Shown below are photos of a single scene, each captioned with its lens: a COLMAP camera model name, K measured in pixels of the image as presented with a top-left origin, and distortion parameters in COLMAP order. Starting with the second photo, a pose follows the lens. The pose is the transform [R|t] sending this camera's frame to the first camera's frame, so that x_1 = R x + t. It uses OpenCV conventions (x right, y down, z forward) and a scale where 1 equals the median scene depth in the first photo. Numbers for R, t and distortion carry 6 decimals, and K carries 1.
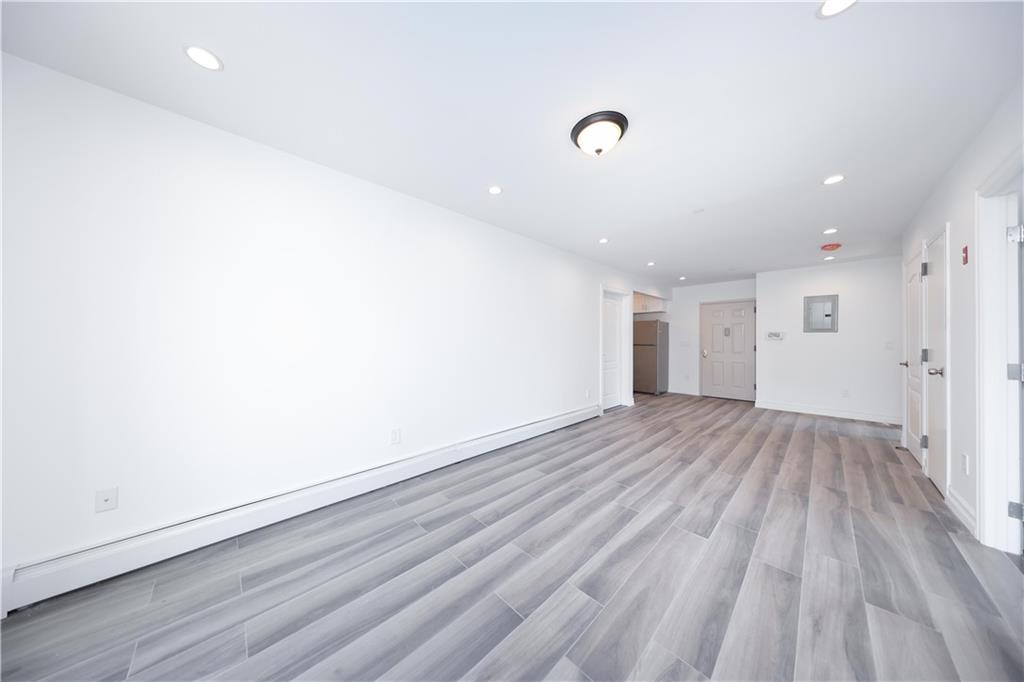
lens RADIAL K [[297.6, 0, 509.2], [0, 297.6, 339.3], [0, 0, 1]] dist [0.000540, 0.000095]
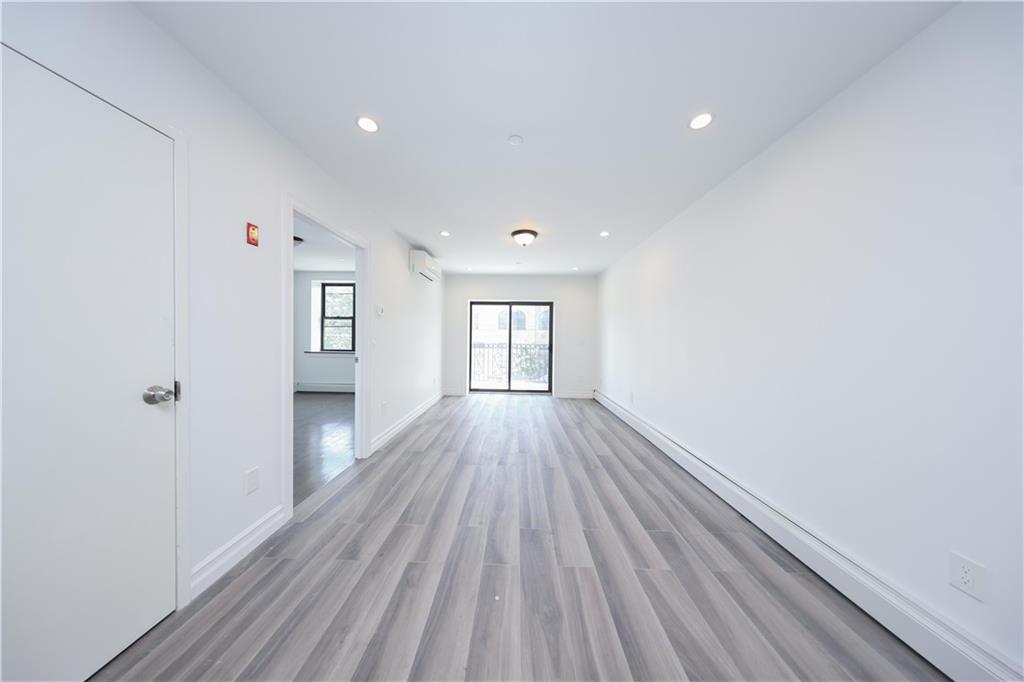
lens RADIAL K [[297.6, 0, 509.2], [0, 297.6, 339.3], [0, 0, 1]] dist [0.000540, 0.000095]
pose [[-0.712077, -0.008290, -0.702053, 1.177437], [-0.013857, 0.999901, 0.002247, -0.000901], [0.701965, 0.011328, -0.712122, 1.557257]]
